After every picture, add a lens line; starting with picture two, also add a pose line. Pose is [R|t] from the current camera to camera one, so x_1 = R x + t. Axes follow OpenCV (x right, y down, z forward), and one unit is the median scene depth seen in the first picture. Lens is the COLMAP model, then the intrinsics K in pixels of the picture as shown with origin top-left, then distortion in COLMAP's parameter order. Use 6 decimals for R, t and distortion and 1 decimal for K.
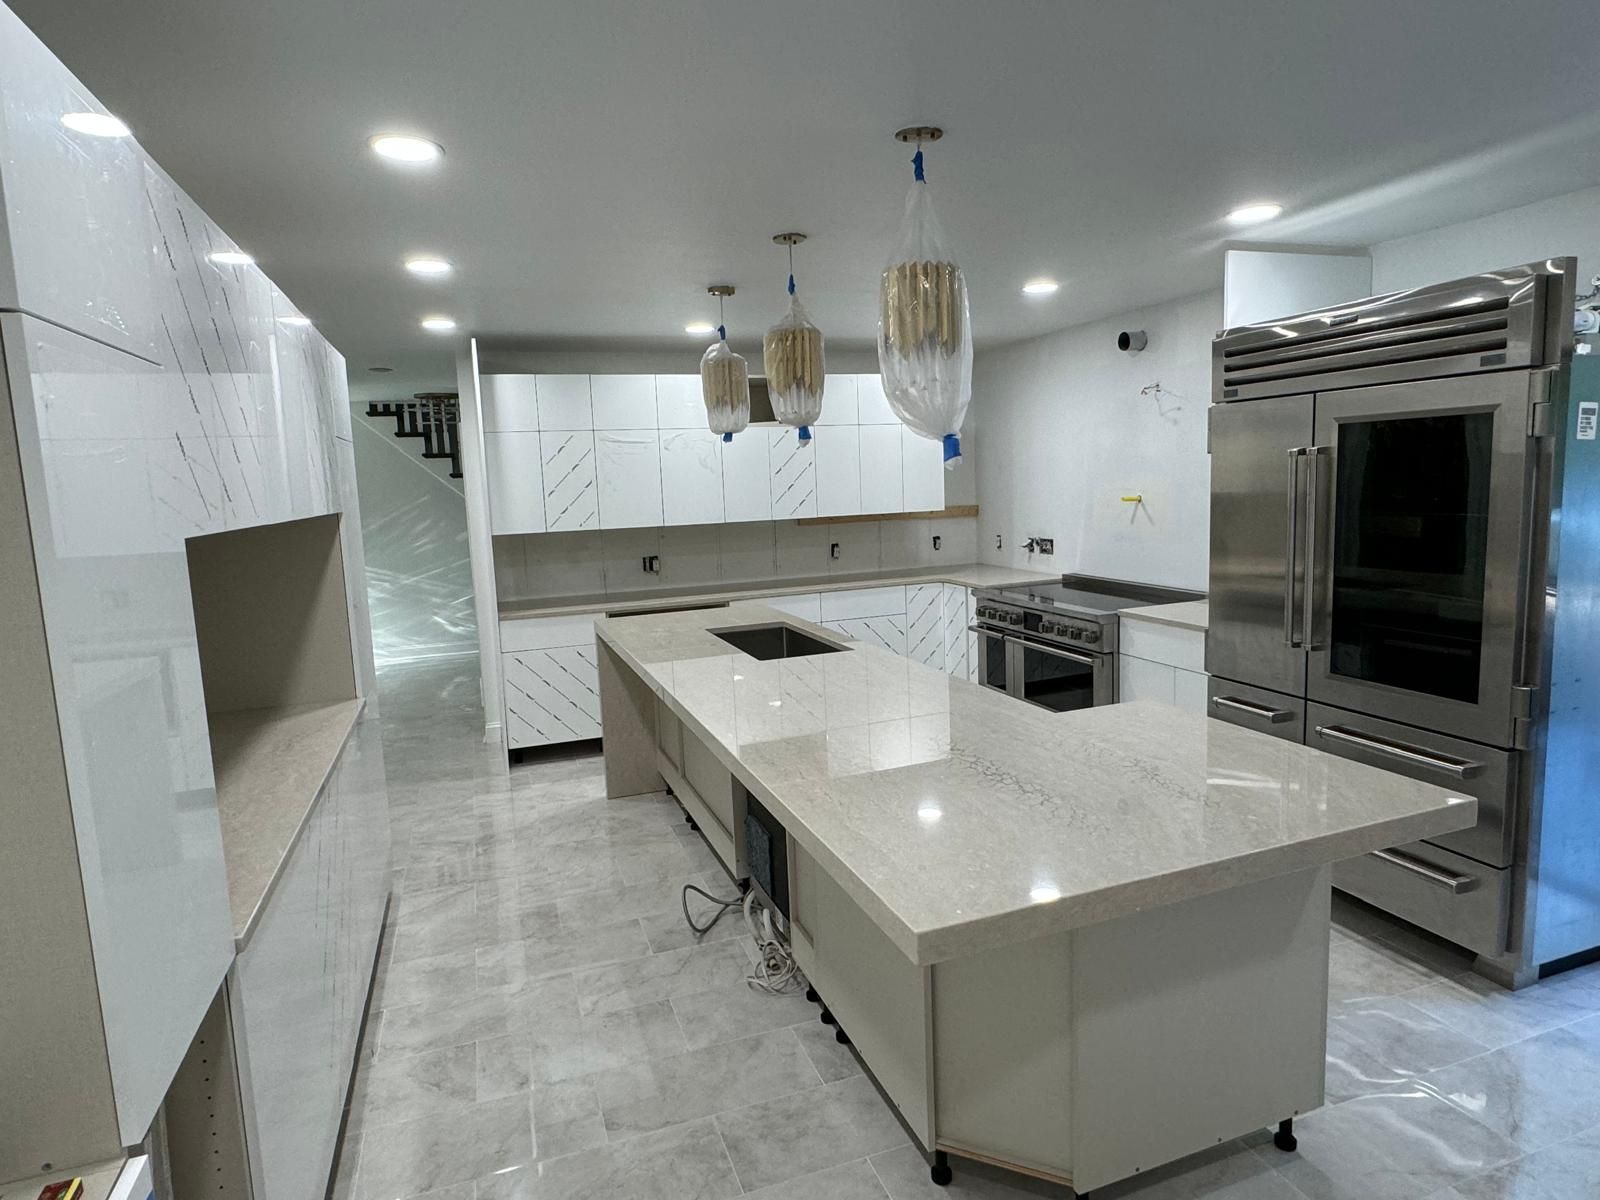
lens RADIAL K [[911.6, 0, 799.0], [0, 911.6, 596.0], [0, 0, 1]] dist [-0.002439, -0.003008]
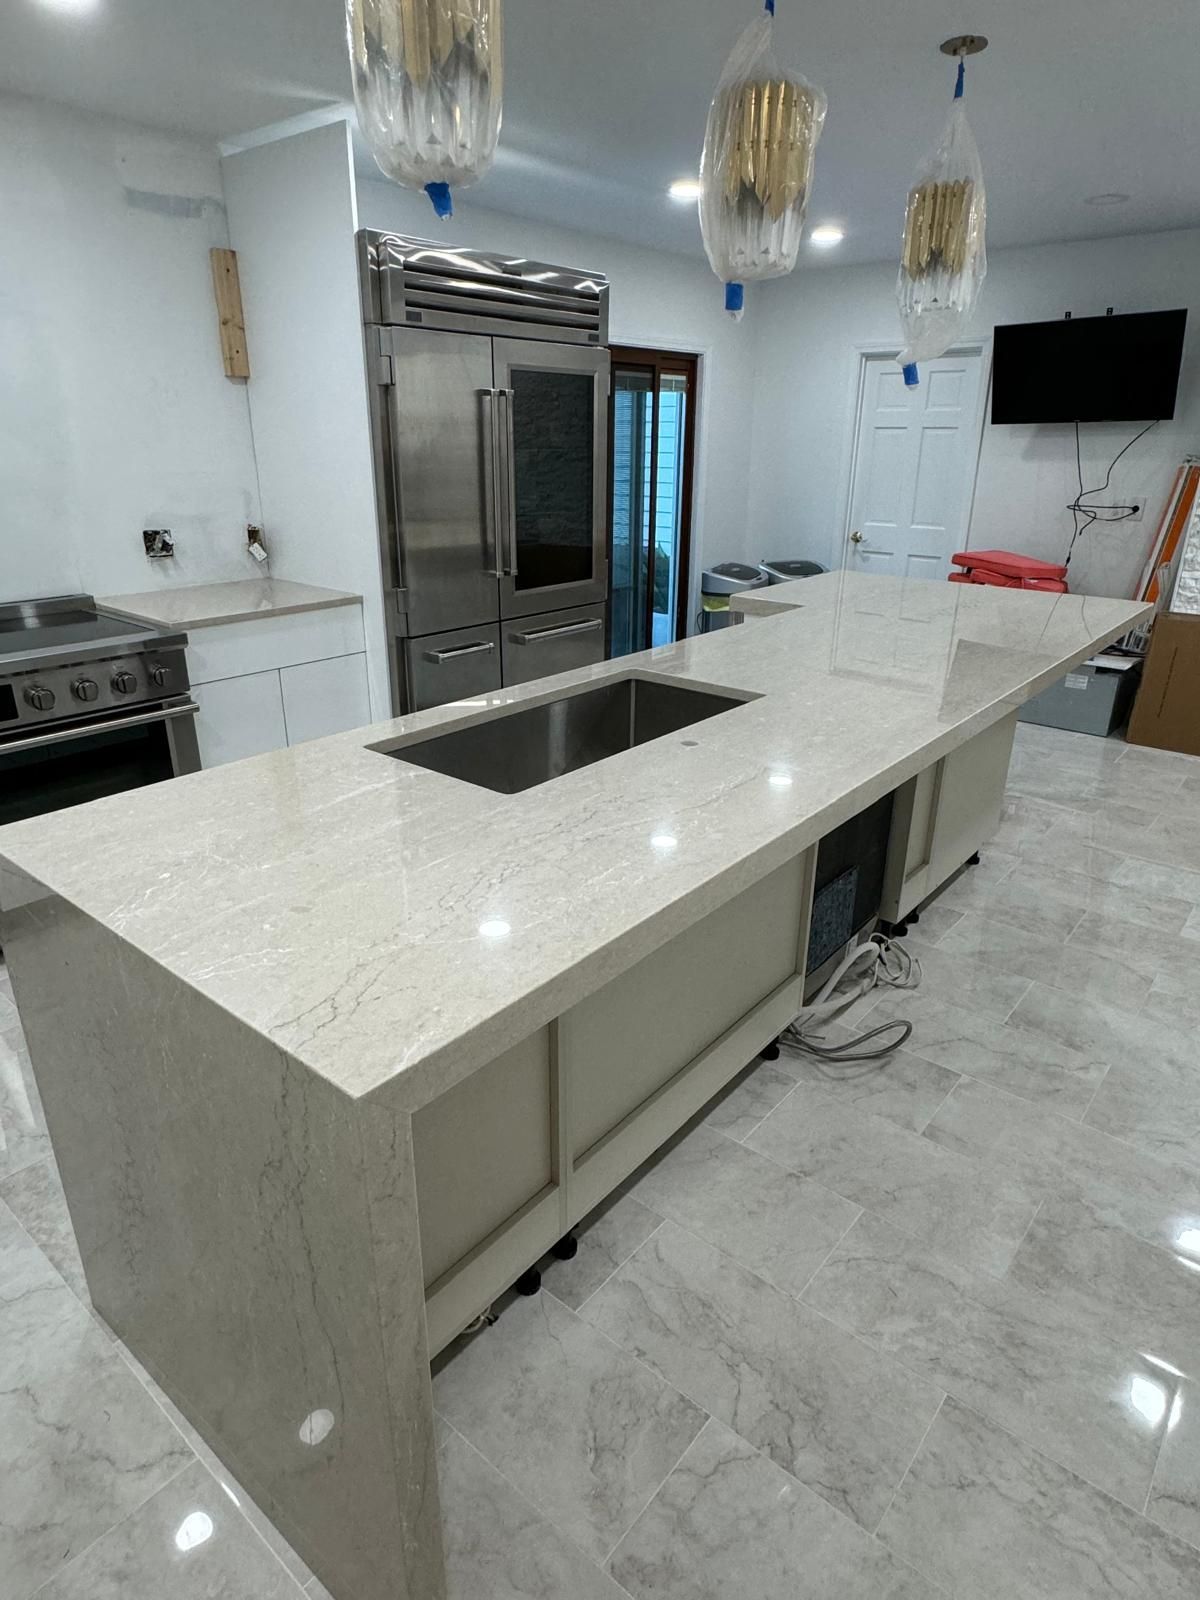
lens RADIAL K [[911.6, 0, 597.8], [0, 911.6, 797.0], [0, 0, 1]] dist [-0.002439, -0.003008]
pose [[-0.497068, -0.292973, 0.816756, -0.543263], [0.120854, 0.908726, 0.399513, -0.137845], [-0.859254, 0.297294, -0.416292, 1.480291]]
